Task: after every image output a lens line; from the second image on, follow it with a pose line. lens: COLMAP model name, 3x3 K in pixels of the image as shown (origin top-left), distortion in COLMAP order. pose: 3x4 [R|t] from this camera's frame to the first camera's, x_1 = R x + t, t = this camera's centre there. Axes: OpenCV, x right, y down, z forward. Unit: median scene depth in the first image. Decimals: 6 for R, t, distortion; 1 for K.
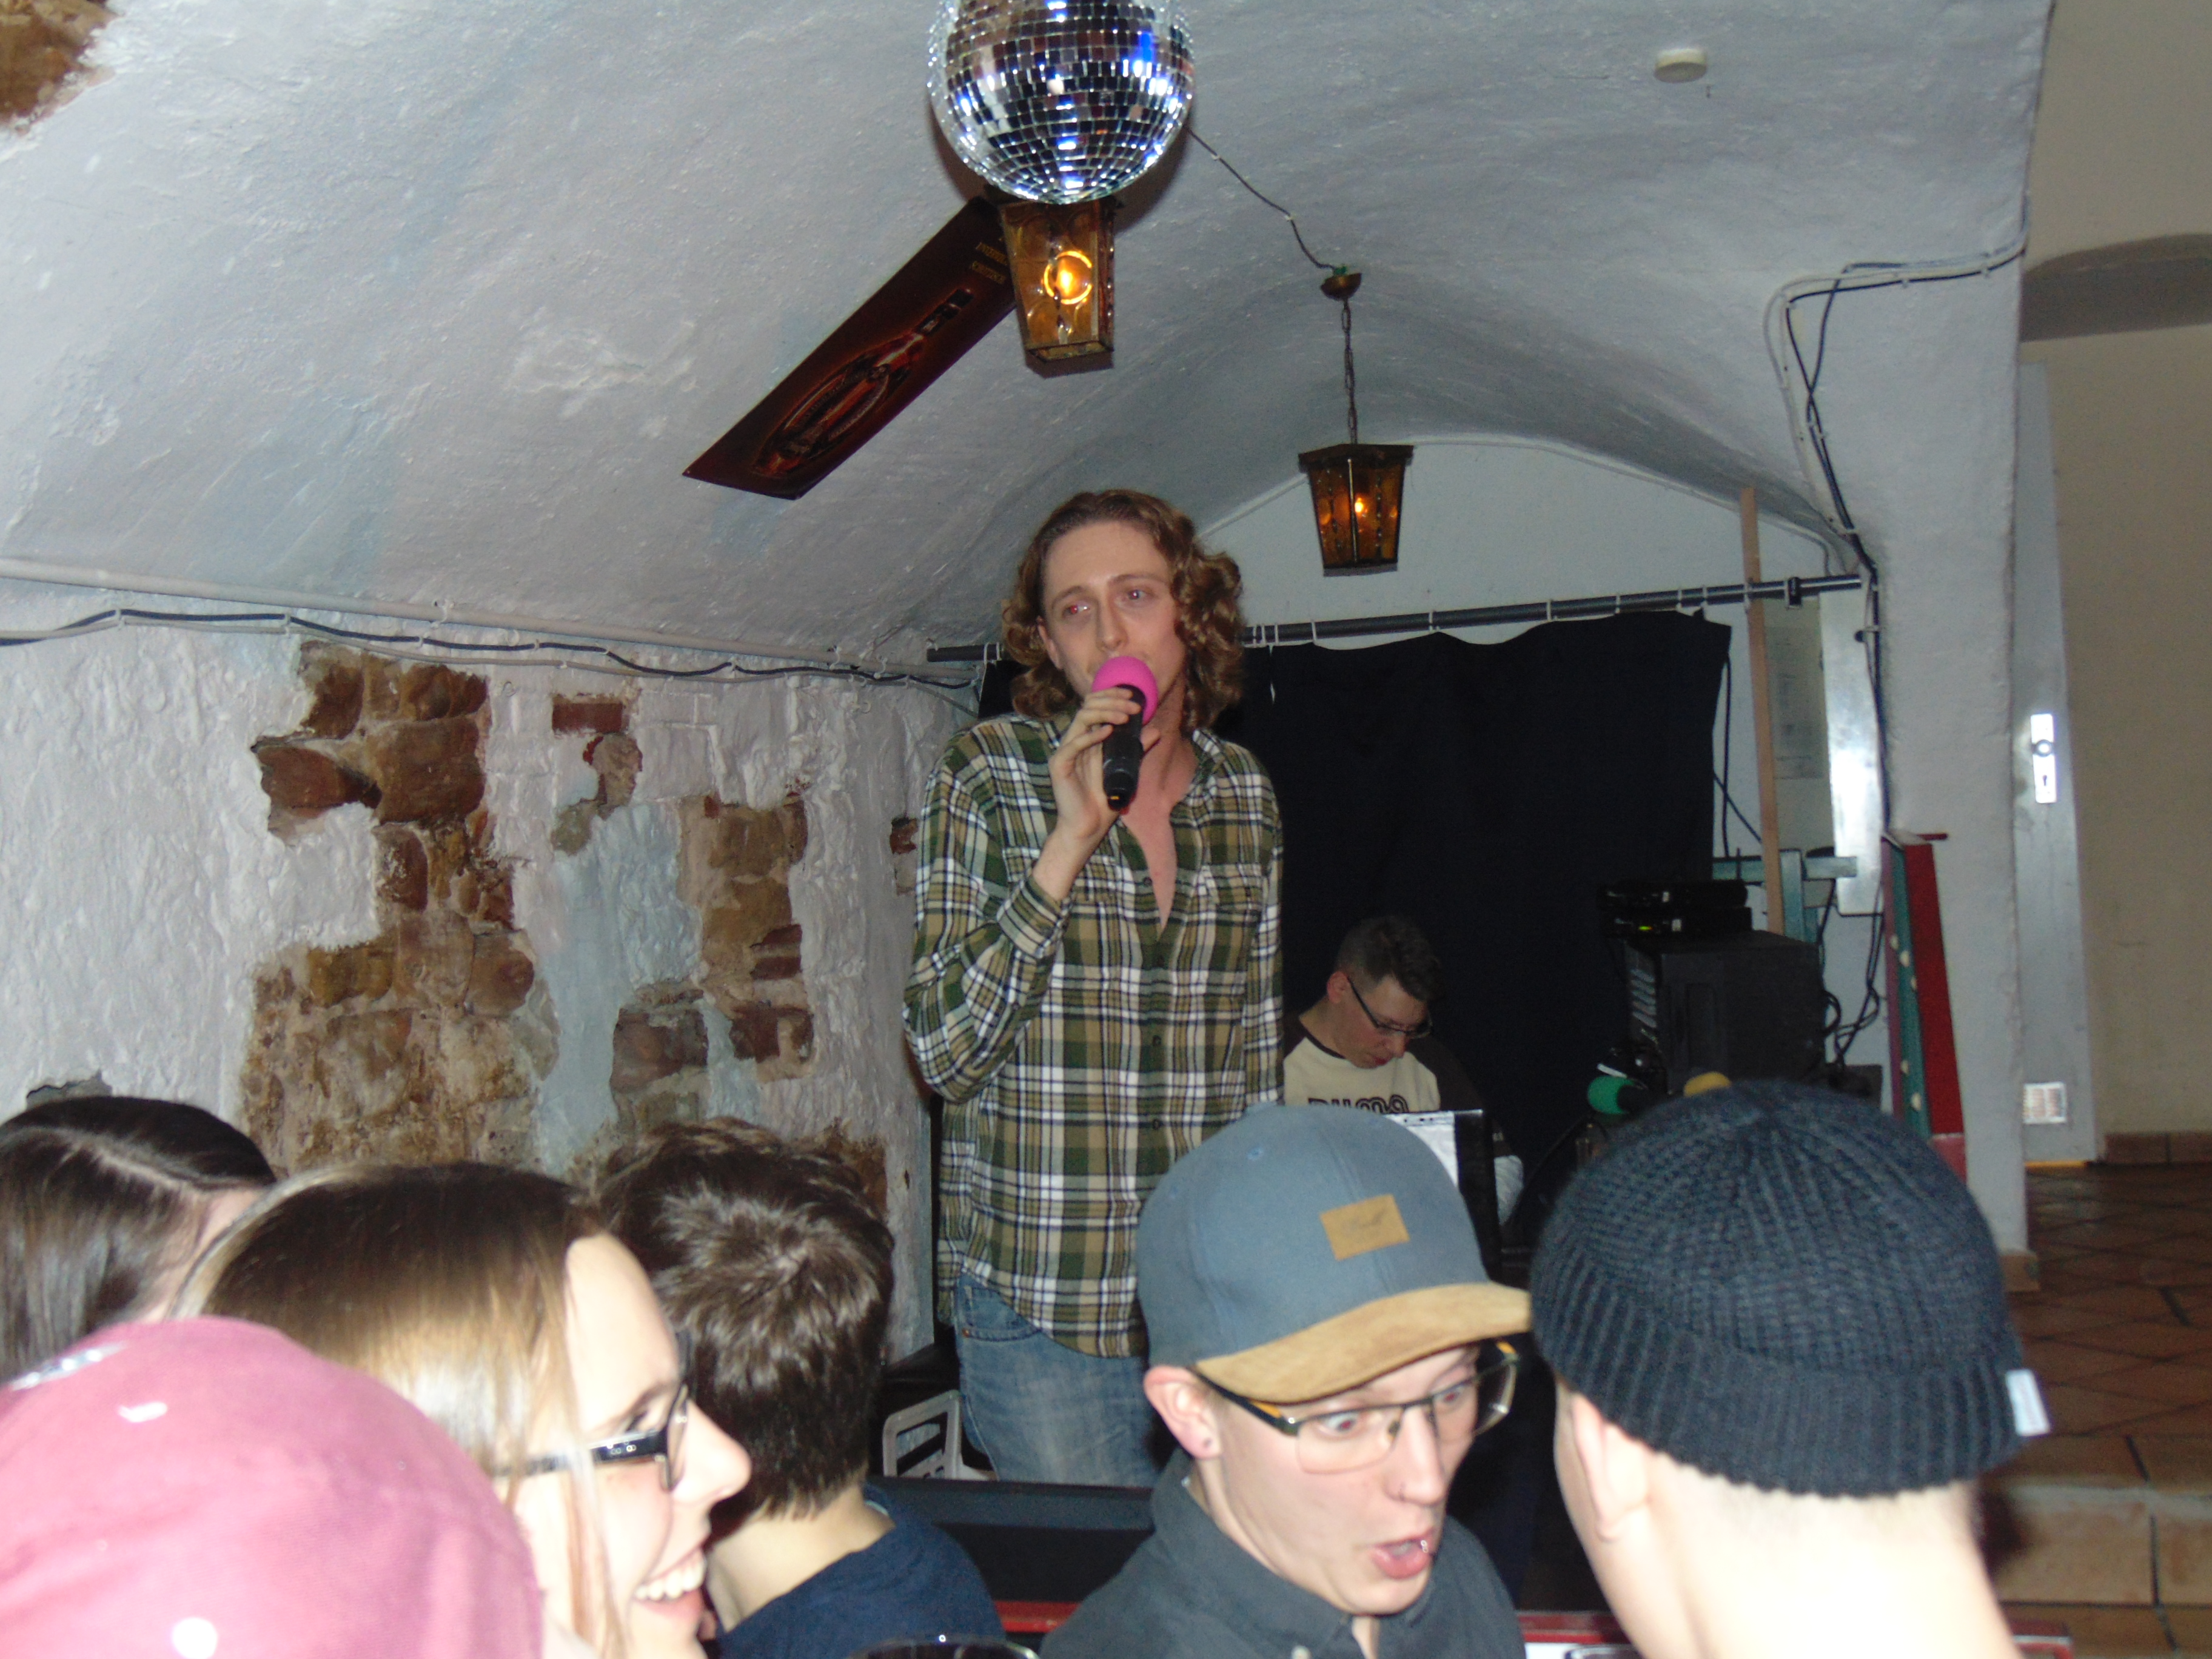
lens RADIAL K [[2718.8, 0, 1106.0], [0, 2718.8, 829.5], [0, 0, 1]] dist [0.000719, 0.011087]
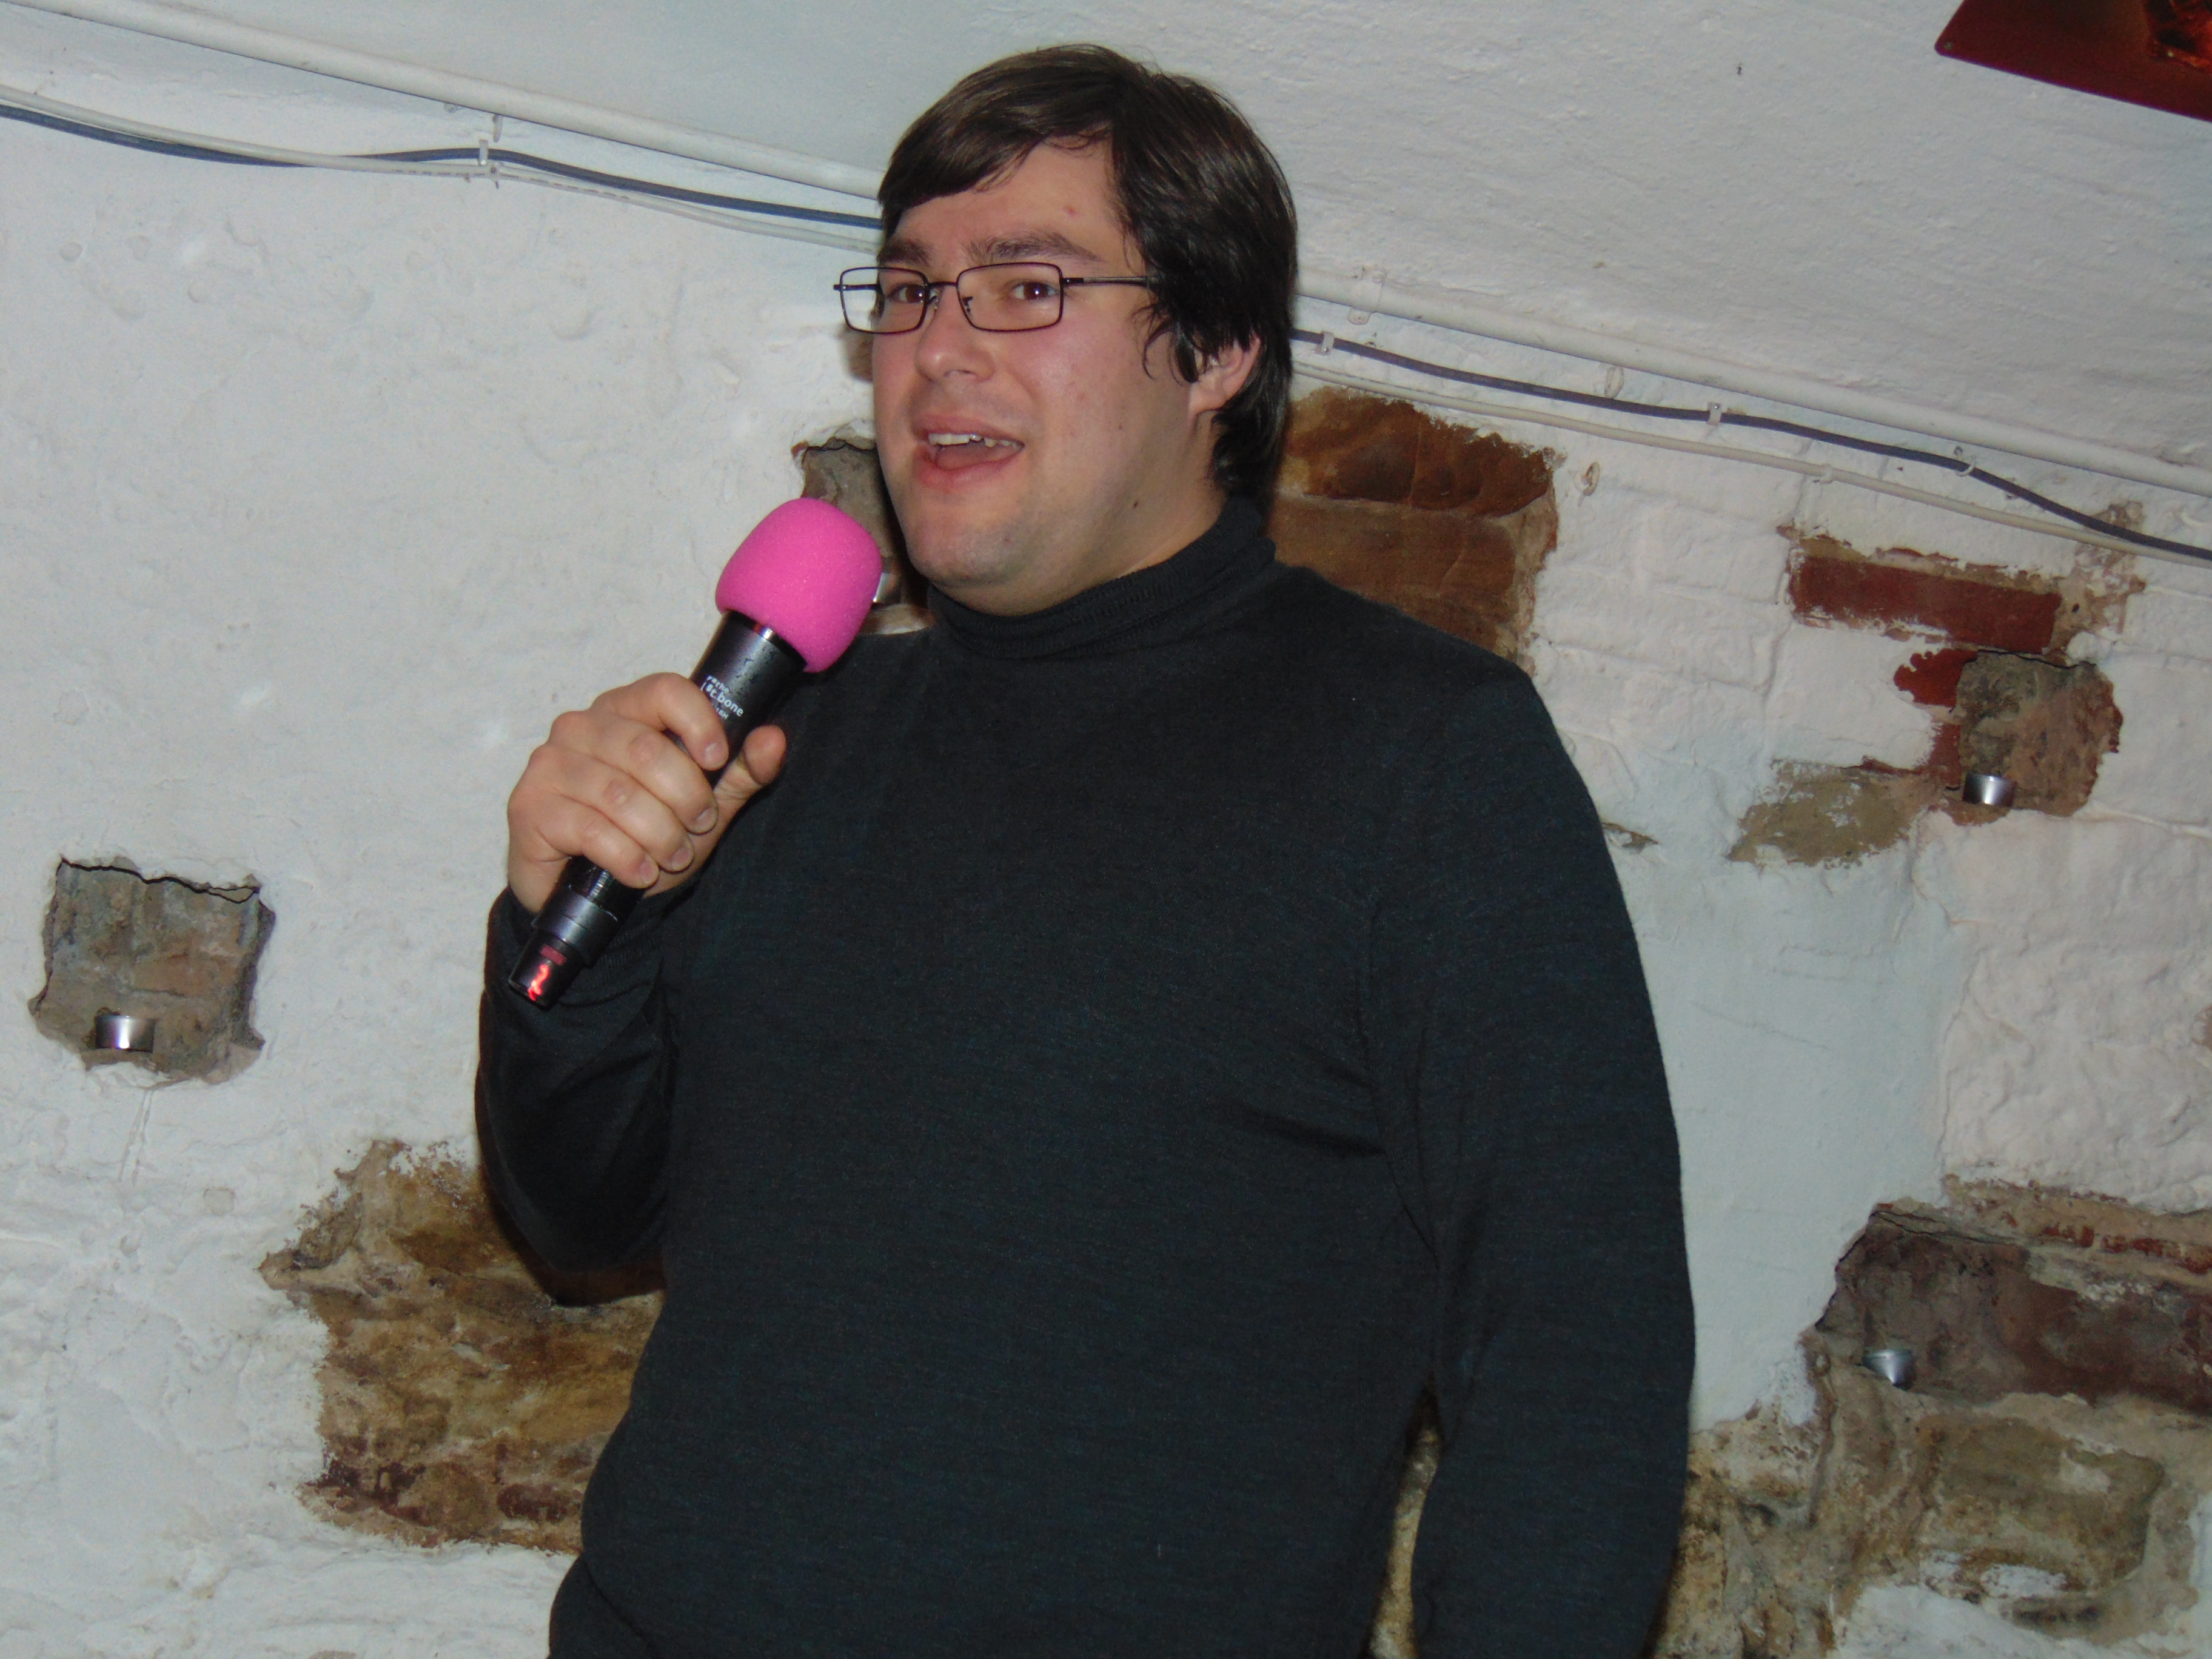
lens RADIAL K [[3823.7, 0, 1059.8], [0, 3823.7, 831.1], [0, 0, 1]] dist [0.112562, -0.310074]
pose [[0.509633, 0.111213, -0.853174, 0.346250], [-0.201998, 0.979361, 0.007001, 0.027537], [0.836344, 0.168771, 0.521579, 0.544414]]
